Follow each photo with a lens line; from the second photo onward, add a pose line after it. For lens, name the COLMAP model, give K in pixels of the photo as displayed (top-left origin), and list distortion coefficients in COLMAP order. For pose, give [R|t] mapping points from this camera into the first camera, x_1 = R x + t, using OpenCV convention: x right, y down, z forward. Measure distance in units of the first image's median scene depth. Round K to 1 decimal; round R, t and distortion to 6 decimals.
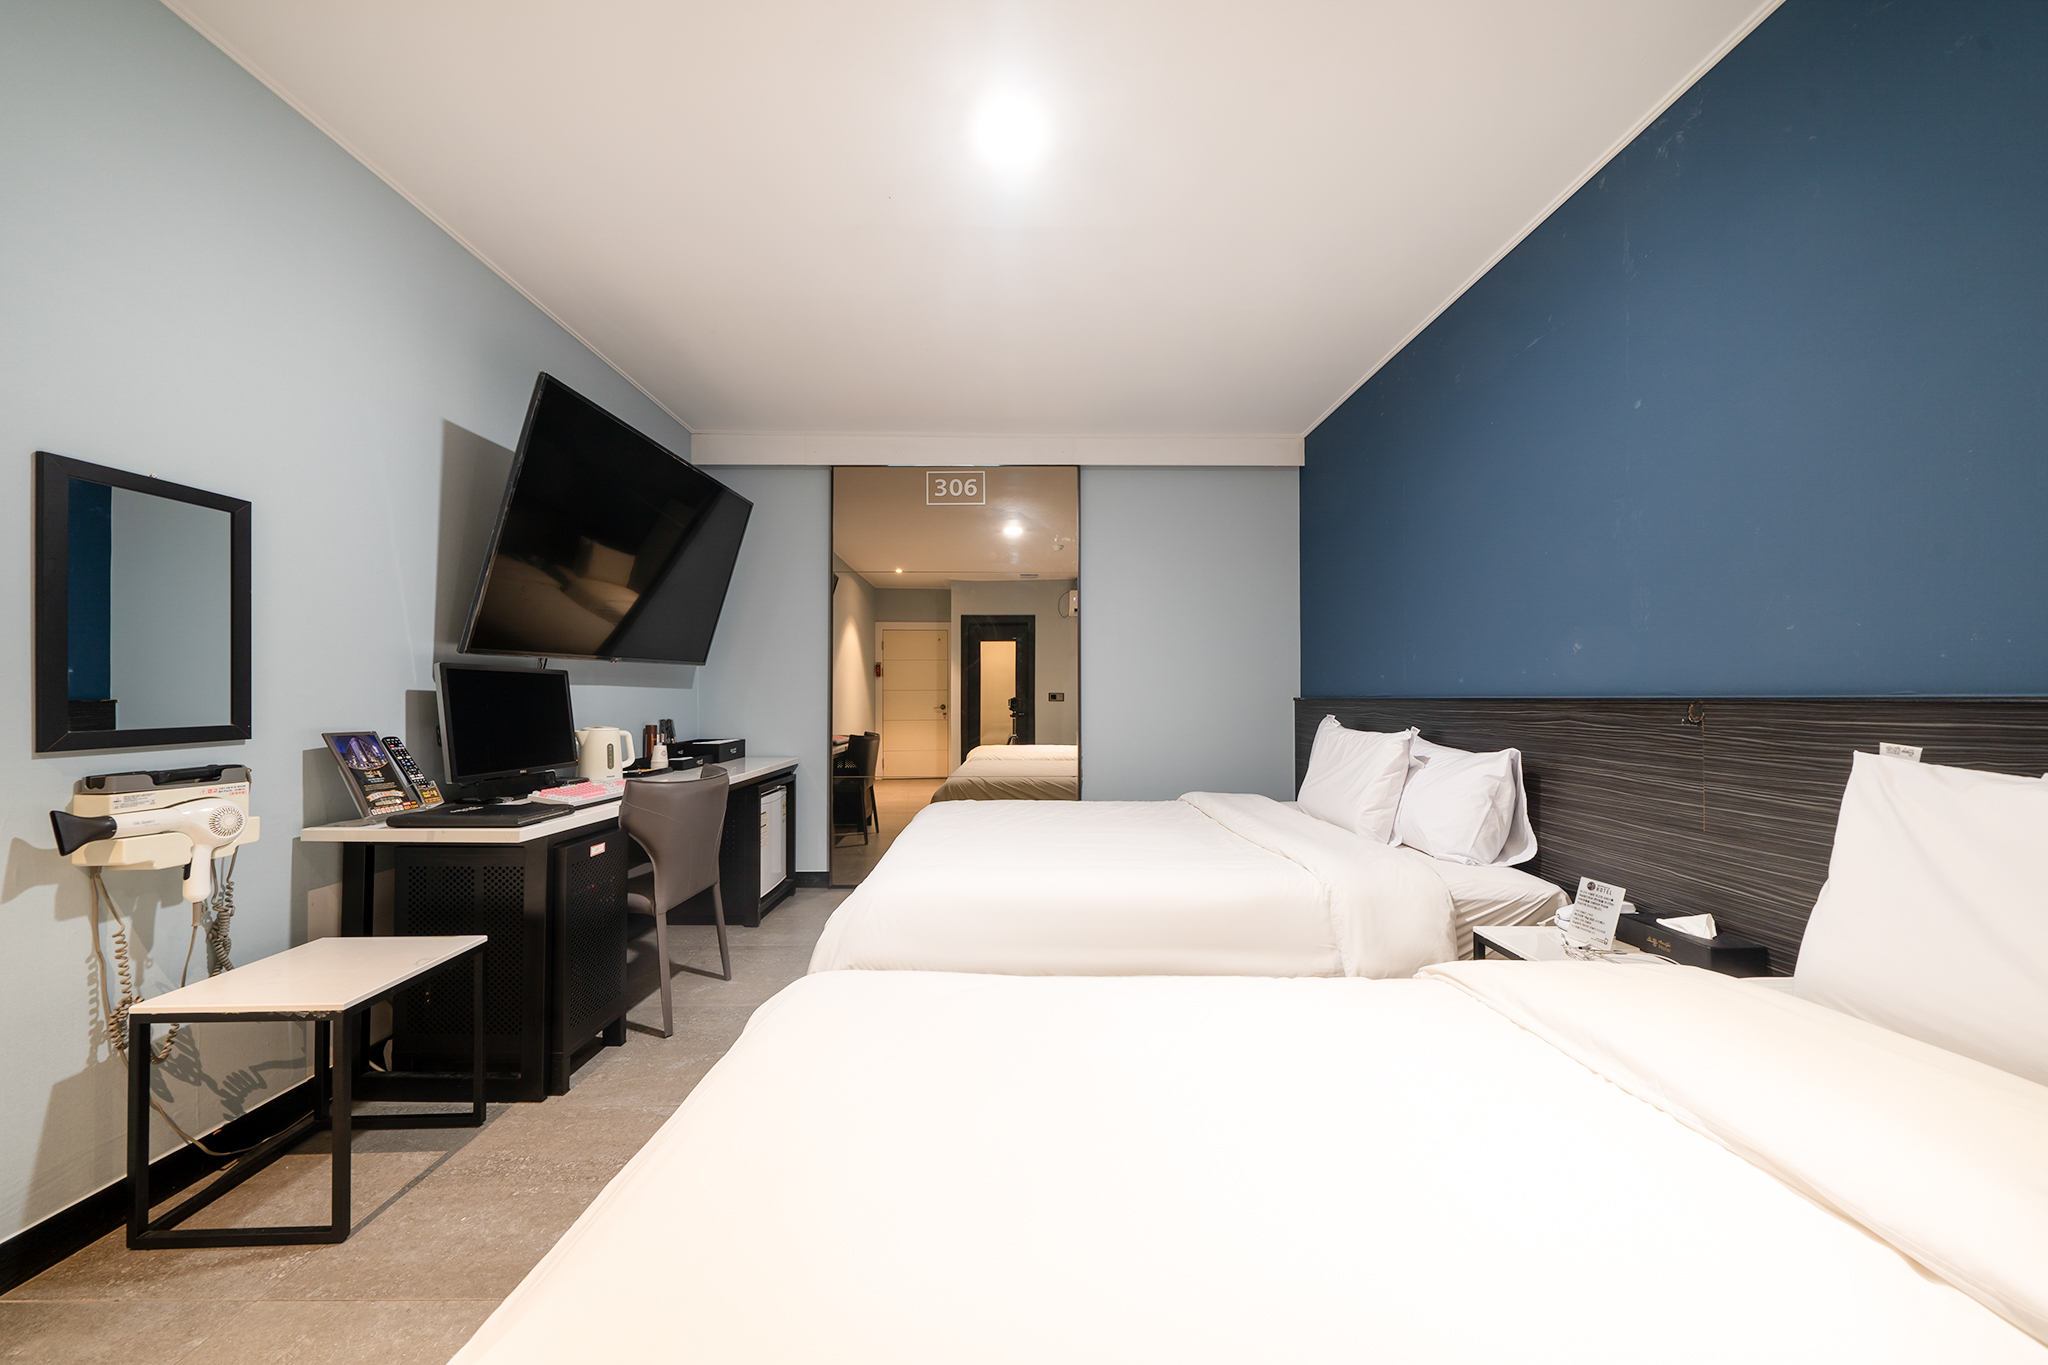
lens RADIAL K [[702.5, 0, 1021.8], [0, 702.5, 688.7], [0, 0, 1]] dist [-0.003324, -0.000310]
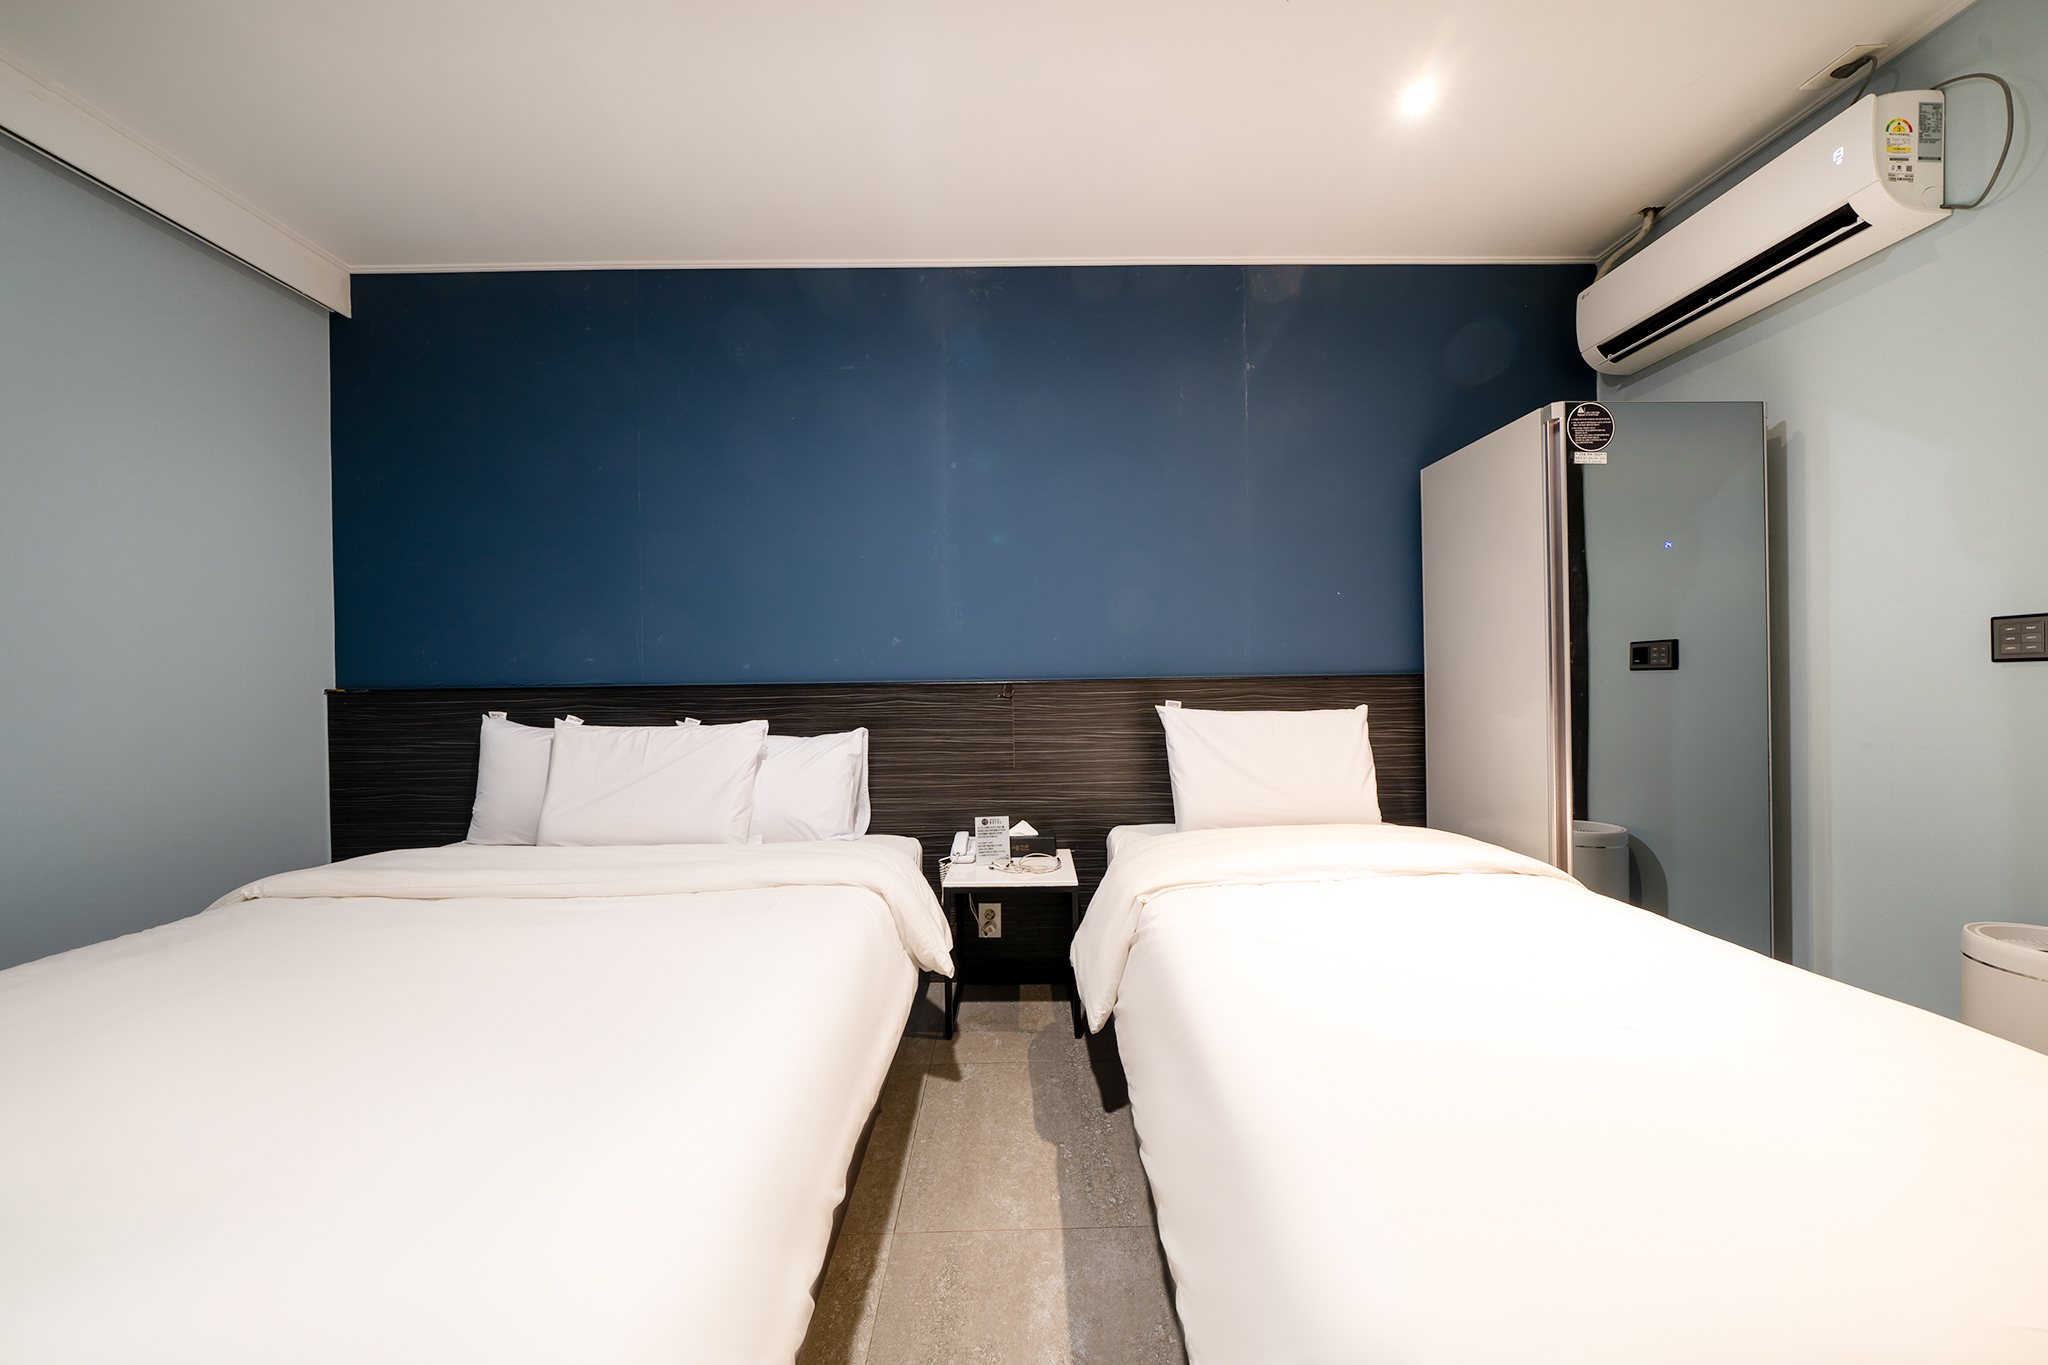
lens RADIAL K [[702.5, 0, 1021.8], [0, 702.5, 688.7], [0, 0, 1]] dist [-0.003324, -0.000310]
pose [[-0.007356, -0.011304, 0.999909, -0.499635], [0.000568, 0.999936, 0.011308, 0.012388], [-0.999973, 0.000651, -0.007349, 0.899827]]
